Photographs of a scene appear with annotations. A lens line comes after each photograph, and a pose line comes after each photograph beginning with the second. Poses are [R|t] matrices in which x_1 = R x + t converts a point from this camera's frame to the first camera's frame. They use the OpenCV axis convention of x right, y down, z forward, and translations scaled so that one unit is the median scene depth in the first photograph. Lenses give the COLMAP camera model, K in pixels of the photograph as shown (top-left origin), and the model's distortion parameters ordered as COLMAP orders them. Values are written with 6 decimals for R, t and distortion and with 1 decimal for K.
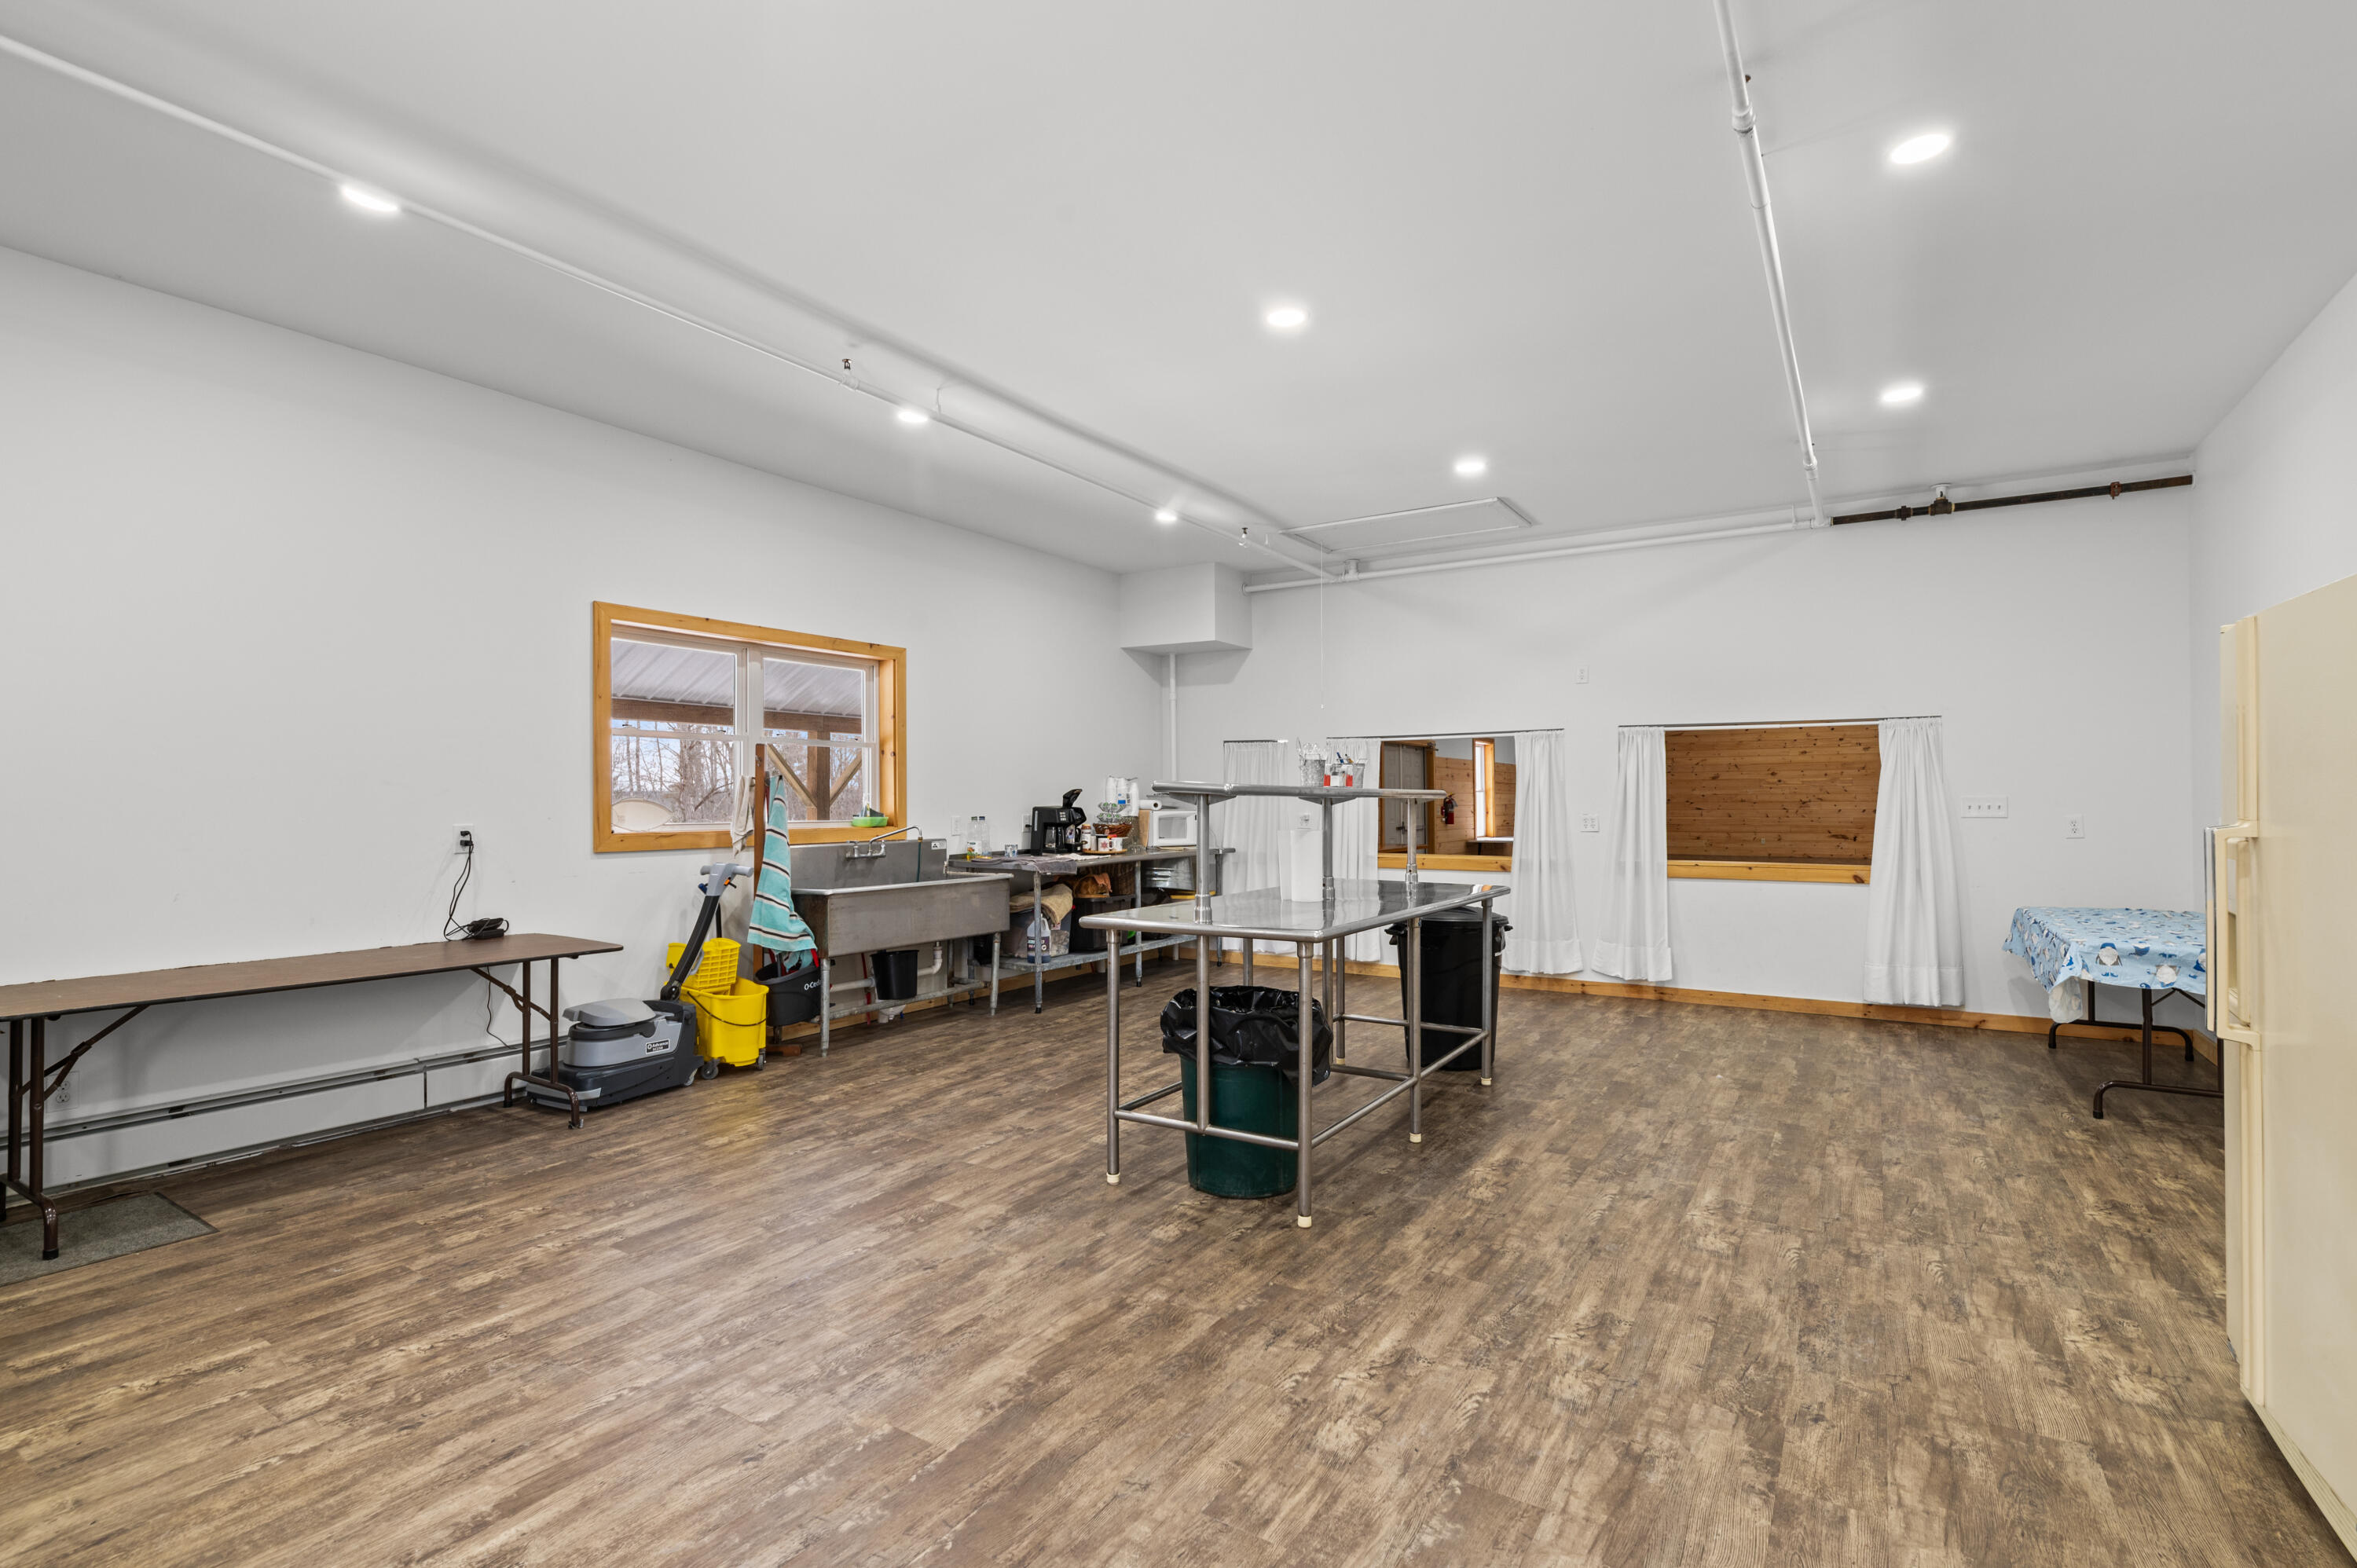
lens RADIAL K [[1084.9, 0, 1180.4], [0, 1084.9, 785.5], [0, 0, 1]] dist [-0.003934, -0.000063]
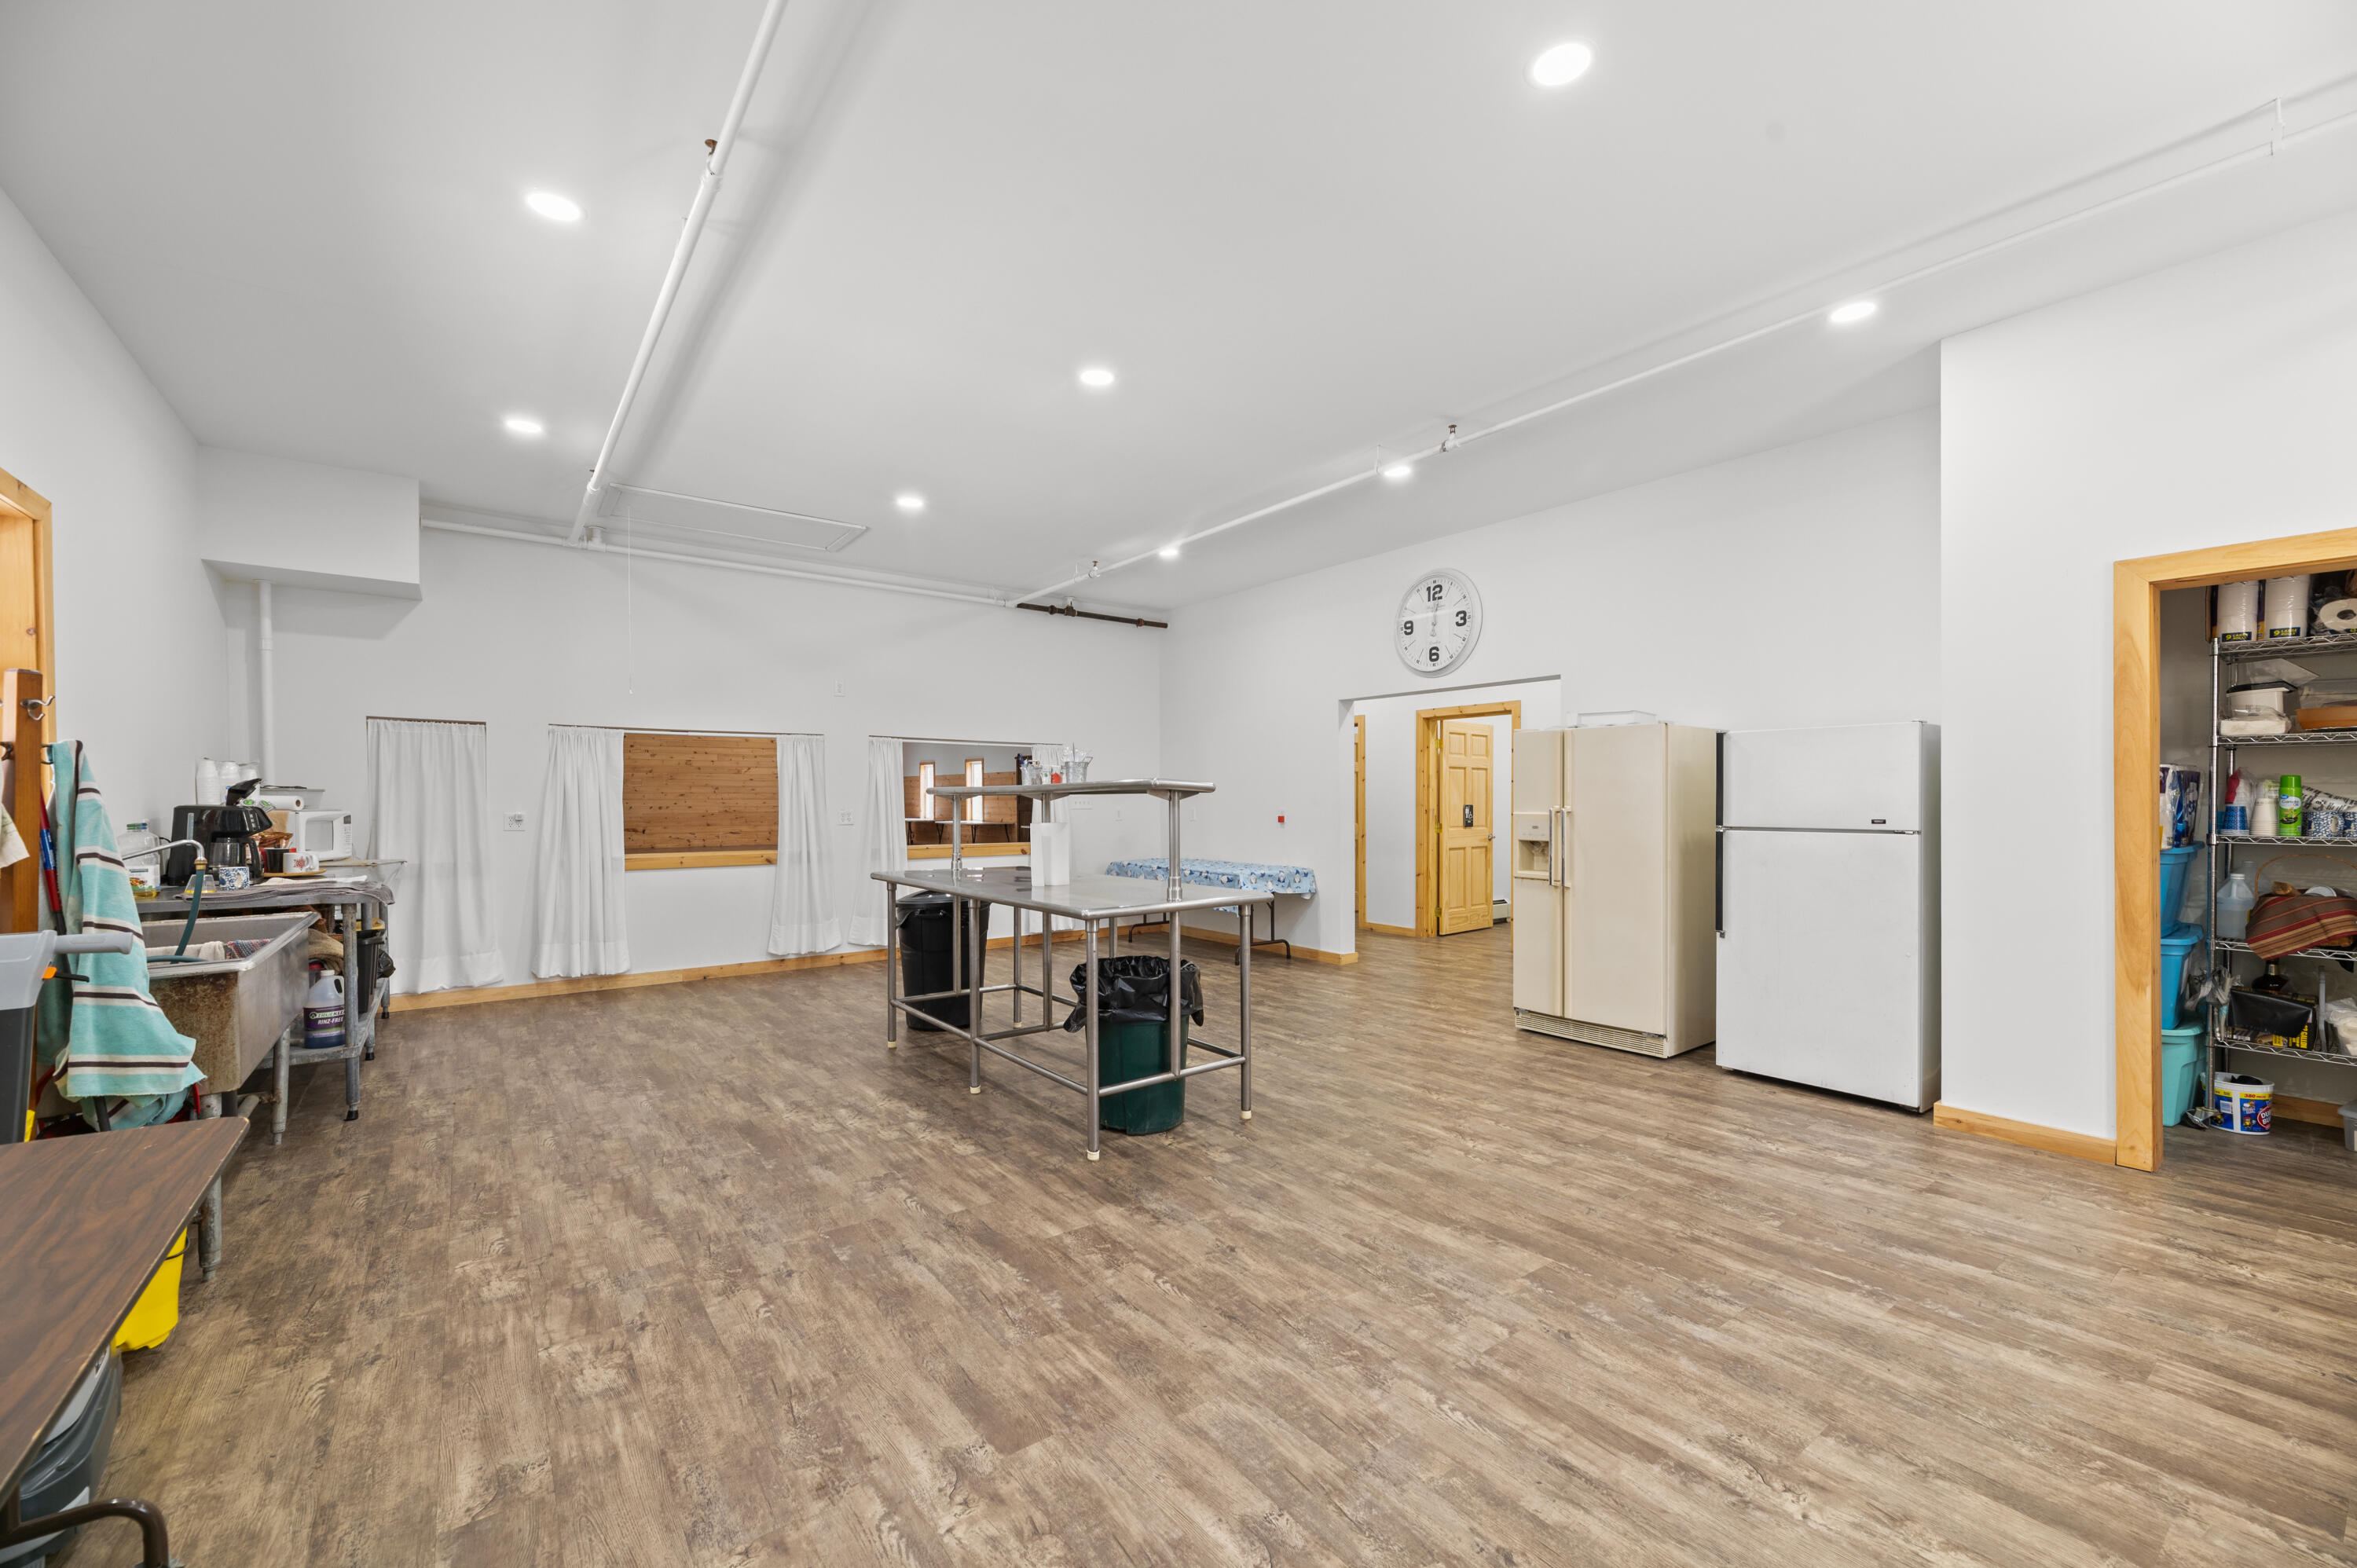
lens RADIAL K [[954.1, 0, 1182.3], [0, 954.1, 804.6], [0, 0, 1]] dist [0.000373, 0.000218]
pose [[0.350791, -0.003701, 0.936446, -0.940823], [-0.014702, 0.999847, 0.009459, 0.012725], [-0.936338, -0.017086, 0.350683, 0.629600]]
